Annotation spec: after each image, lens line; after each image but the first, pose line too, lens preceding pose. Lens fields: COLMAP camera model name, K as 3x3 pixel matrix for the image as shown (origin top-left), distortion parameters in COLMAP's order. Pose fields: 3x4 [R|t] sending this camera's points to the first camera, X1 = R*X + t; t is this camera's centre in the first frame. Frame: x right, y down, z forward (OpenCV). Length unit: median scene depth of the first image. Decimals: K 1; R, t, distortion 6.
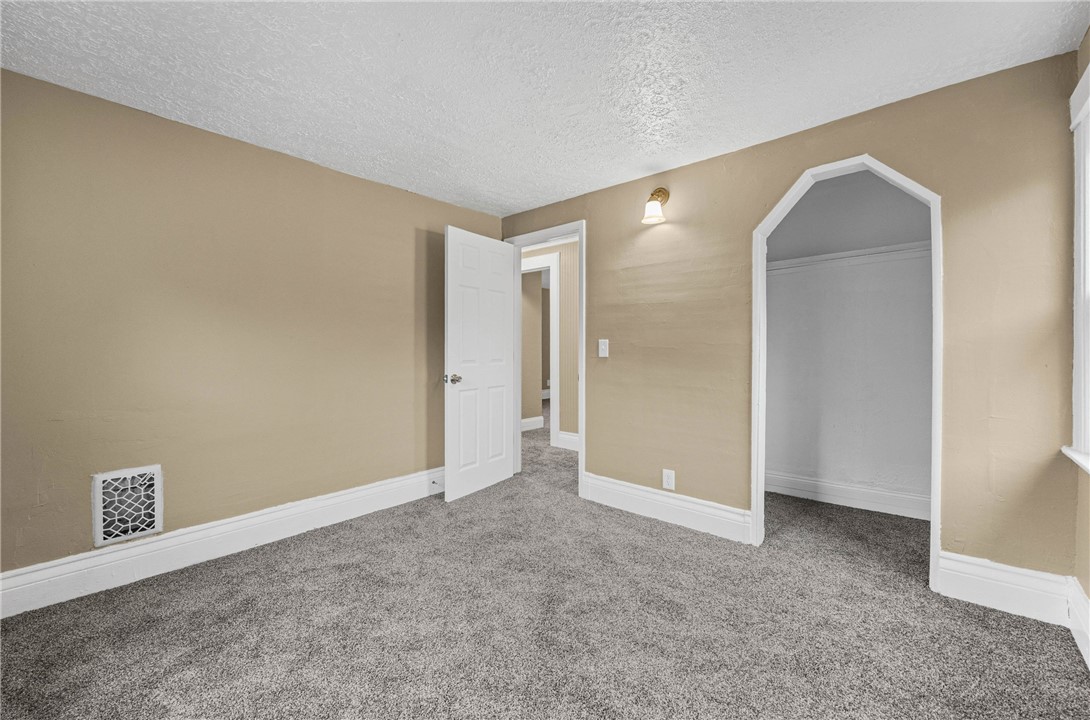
lens RADIAL K [[441.9, 0, 548.3], [0, 441.9, 354.1], [0, 0, 1]] dist [-0.002813, -0.000078]
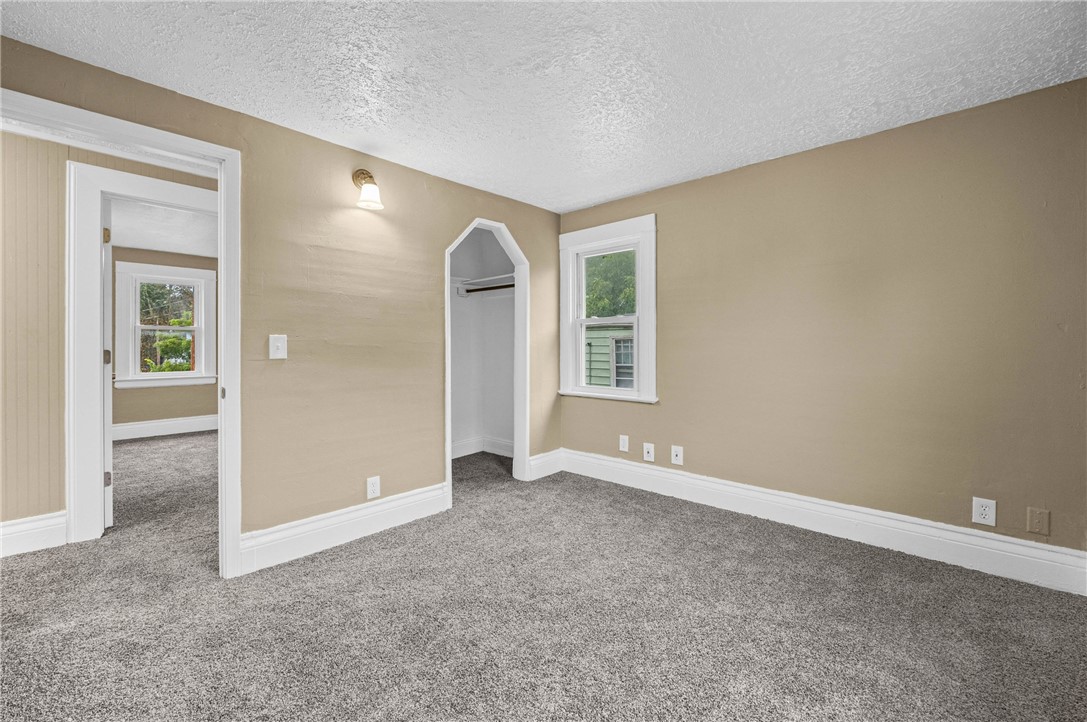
lens RADIAL K [[444.3, 0, 545.7], [0, 444.3, 351.4], [0, 0, 1]] dist [0.003466, 0.000128]
pose [[0.030815, -0.009534, 0.999480, -0.668901], [0.017237, 0.999811, 0.009006, -0.005194], [-0.999376, 0.016950, 0.030974, 0.619315]]
